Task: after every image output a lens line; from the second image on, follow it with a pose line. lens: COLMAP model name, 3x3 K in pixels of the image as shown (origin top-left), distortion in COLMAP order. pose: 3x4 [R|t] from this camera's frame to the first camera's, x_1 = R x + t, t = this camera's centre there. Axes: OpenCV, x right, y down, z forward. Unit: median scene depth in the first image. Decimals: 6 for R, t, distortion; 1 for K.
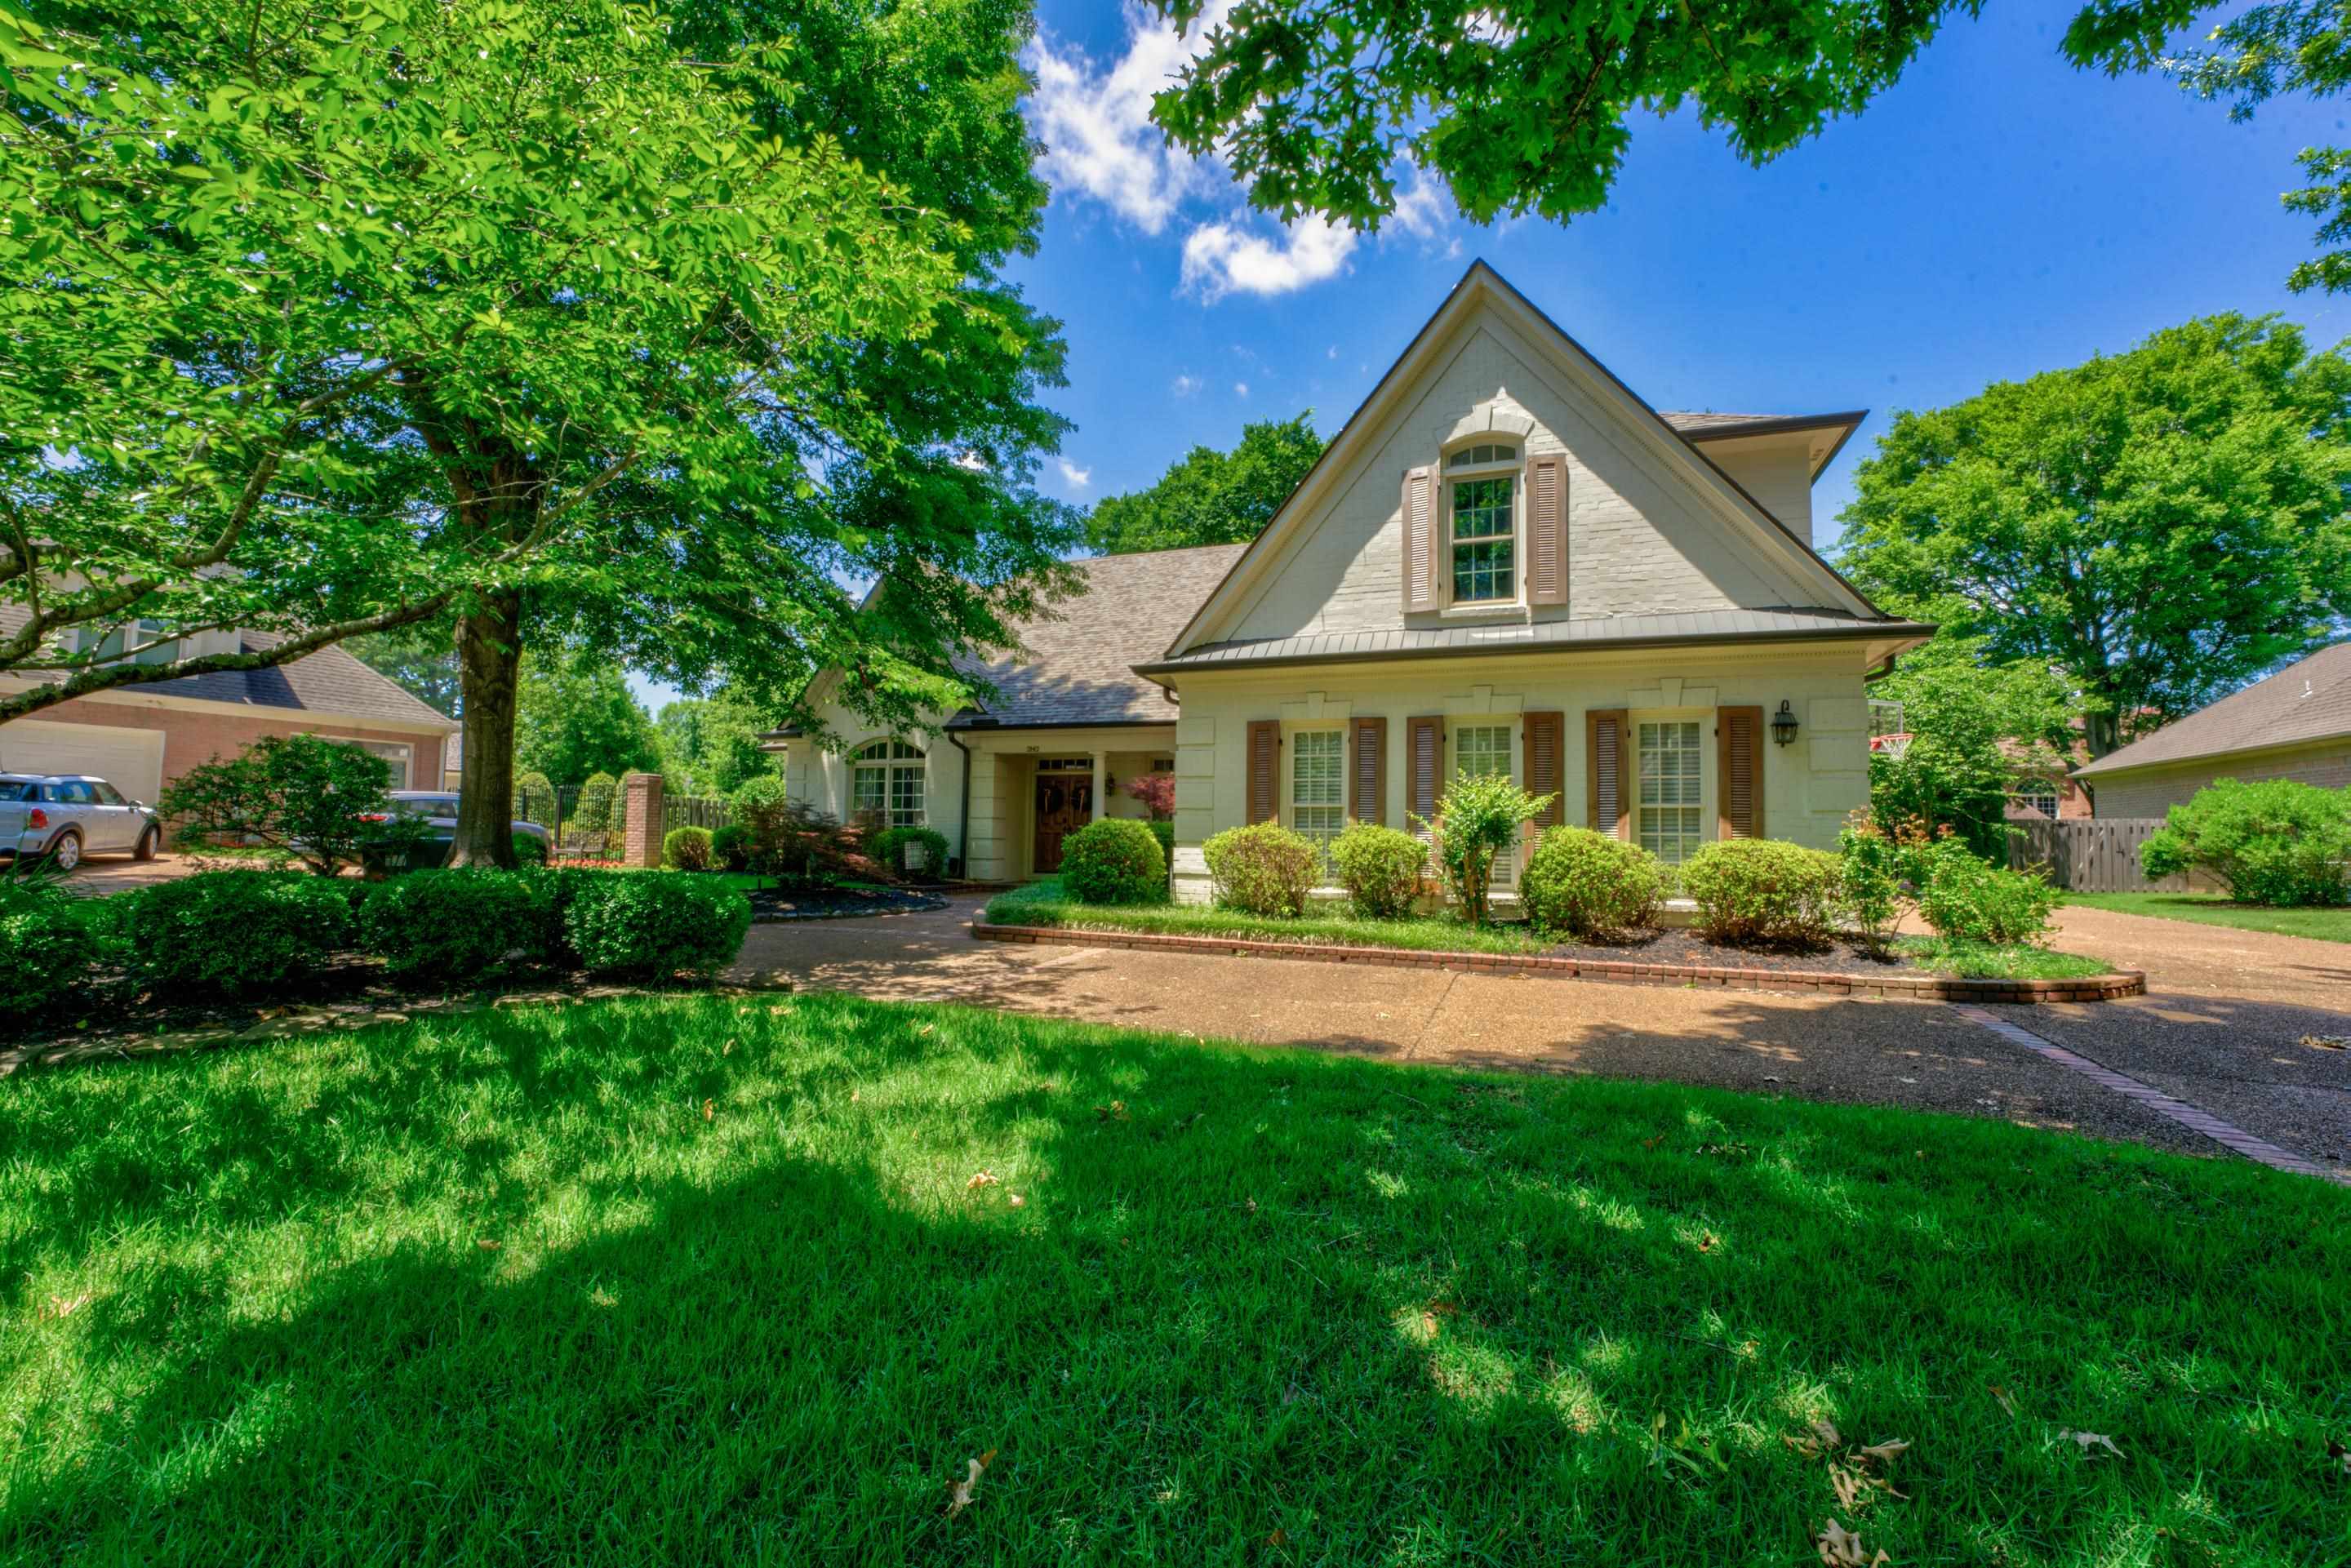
lens RADIAL K [[937.9, 0, 1180.6], [0, 937.9, 775.8], [0, 0, 1]] dist [-0.026169, 0.000424]
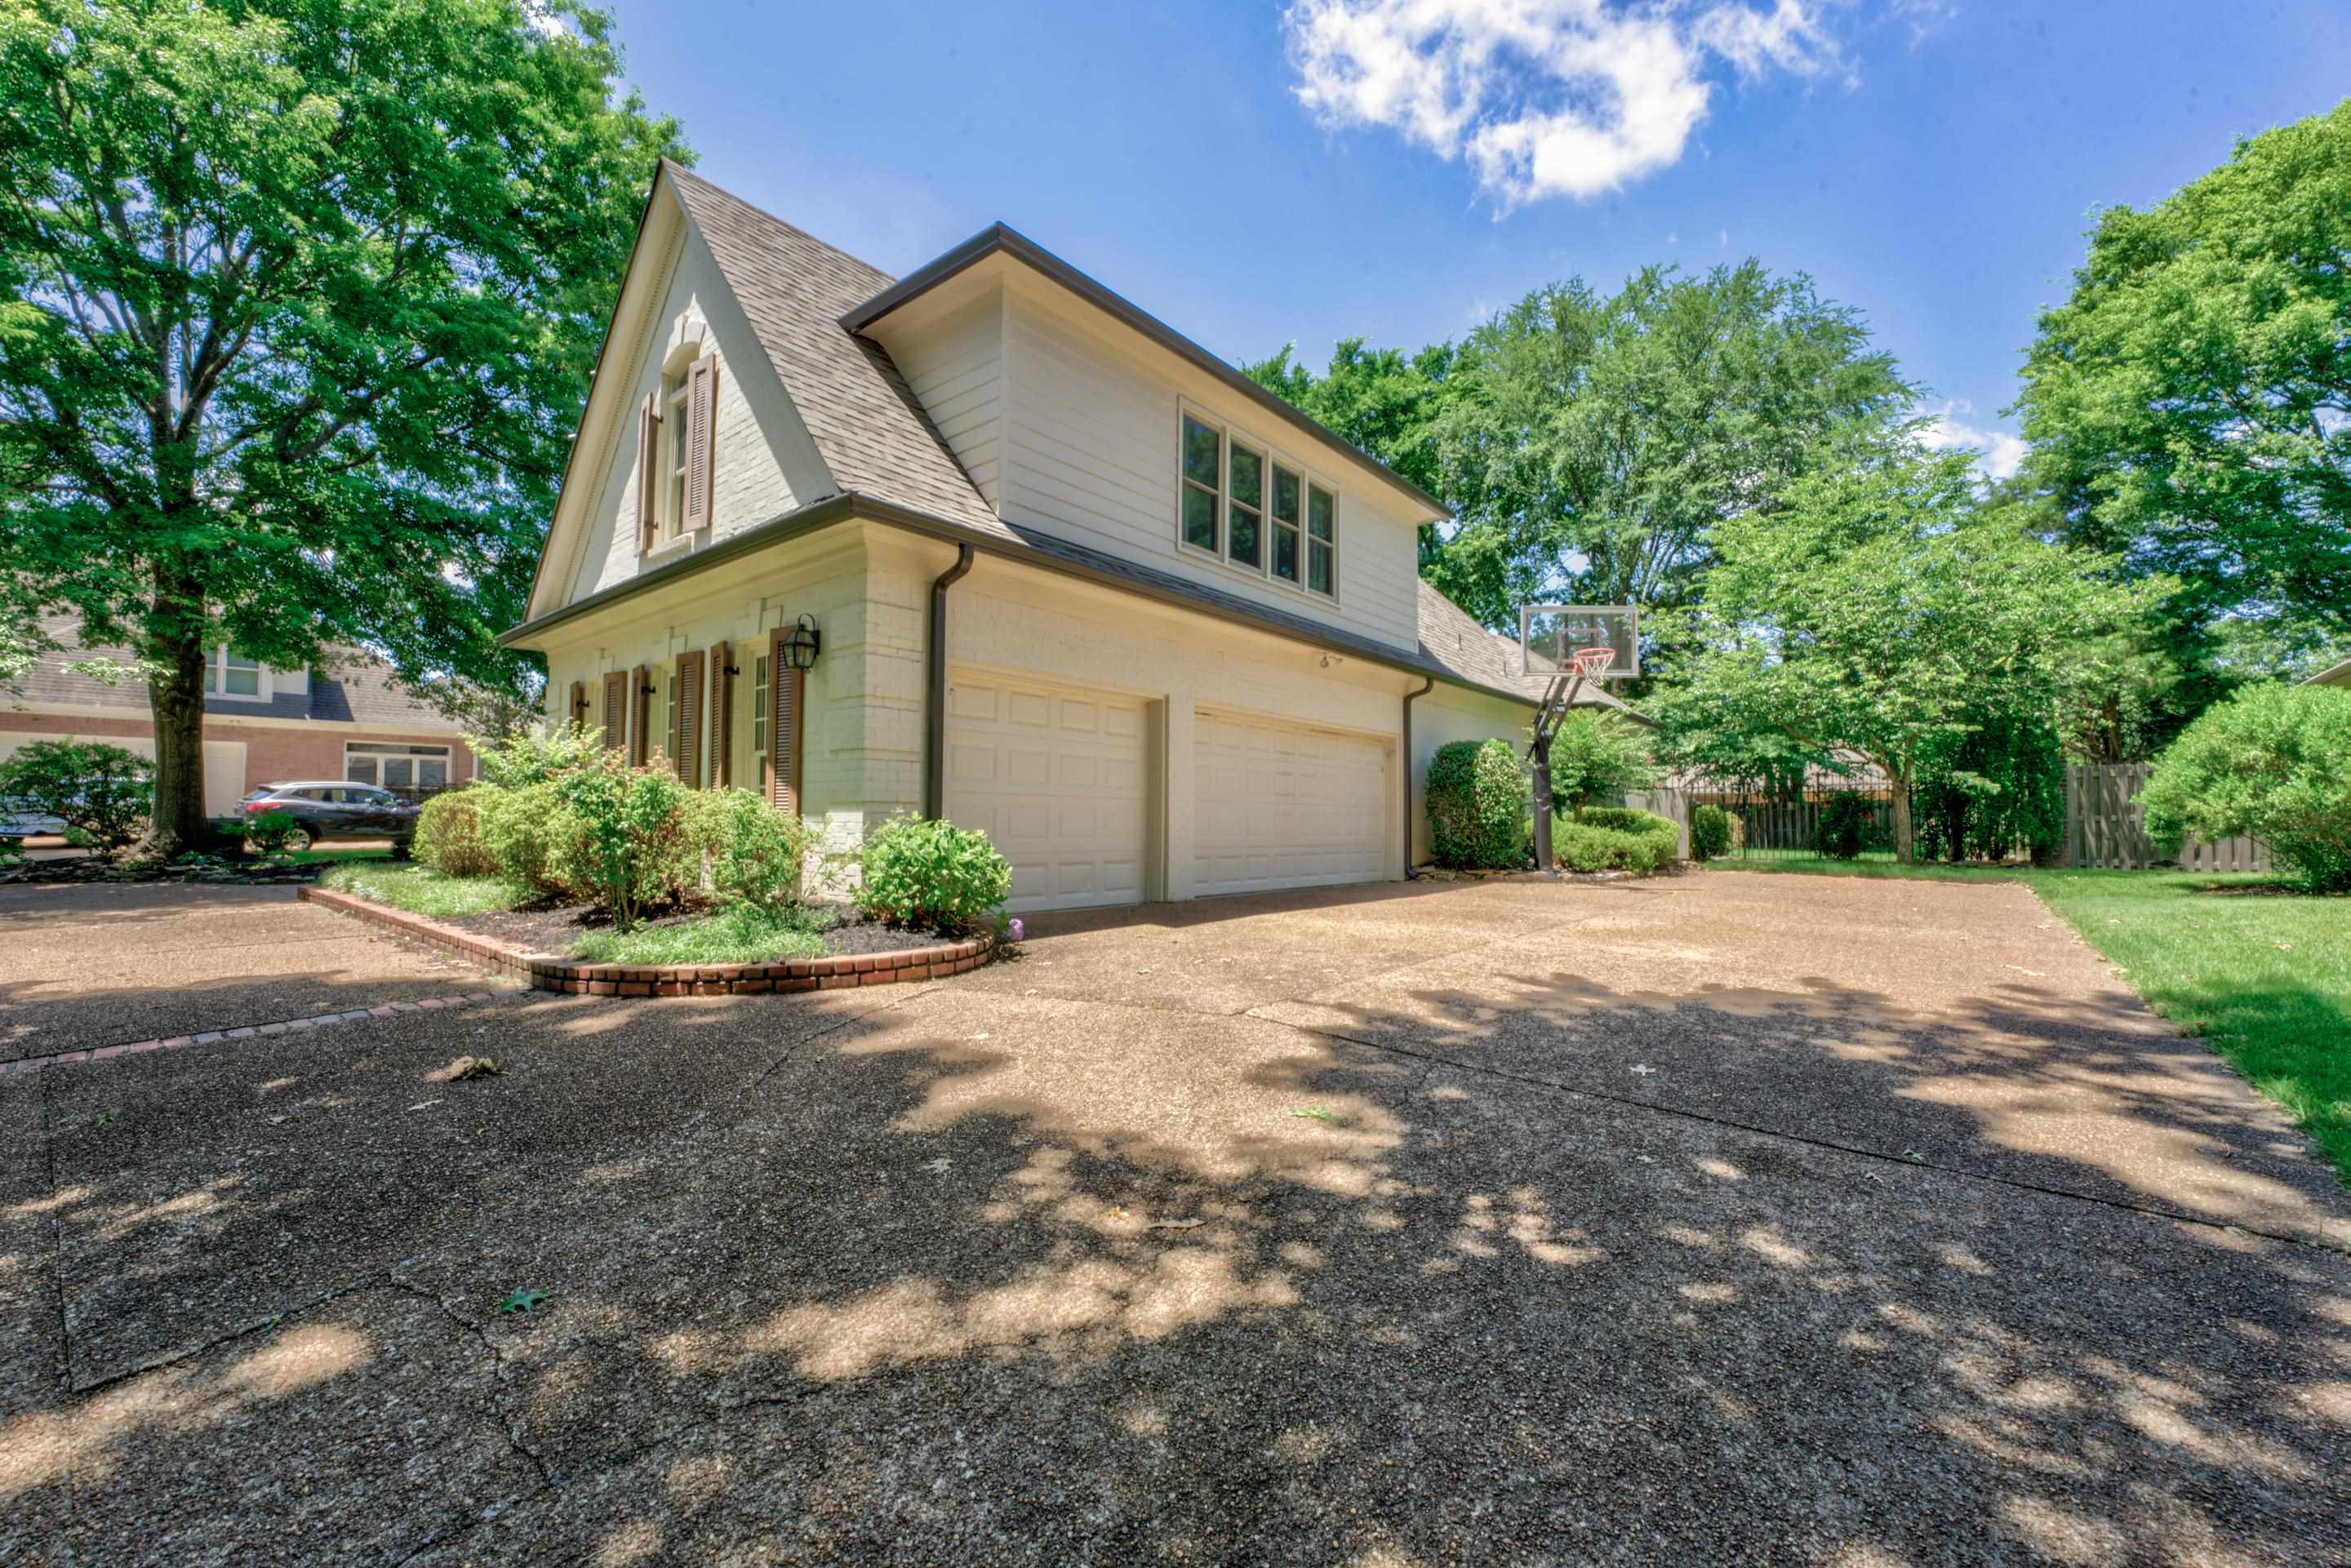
lens RADIAL K [[937.9, 0, 1180.6], [0, 937.9, 775.8], [0, 0, 1]] dist [-0.026169, 0.000424]
pose [[0.948654, -0.028887, -0.314995, 0.368573], [0.035502, 0.999253, 0.015283, 0.016637], [0.314318, -0.025681, 0.948970, 0.101443]]
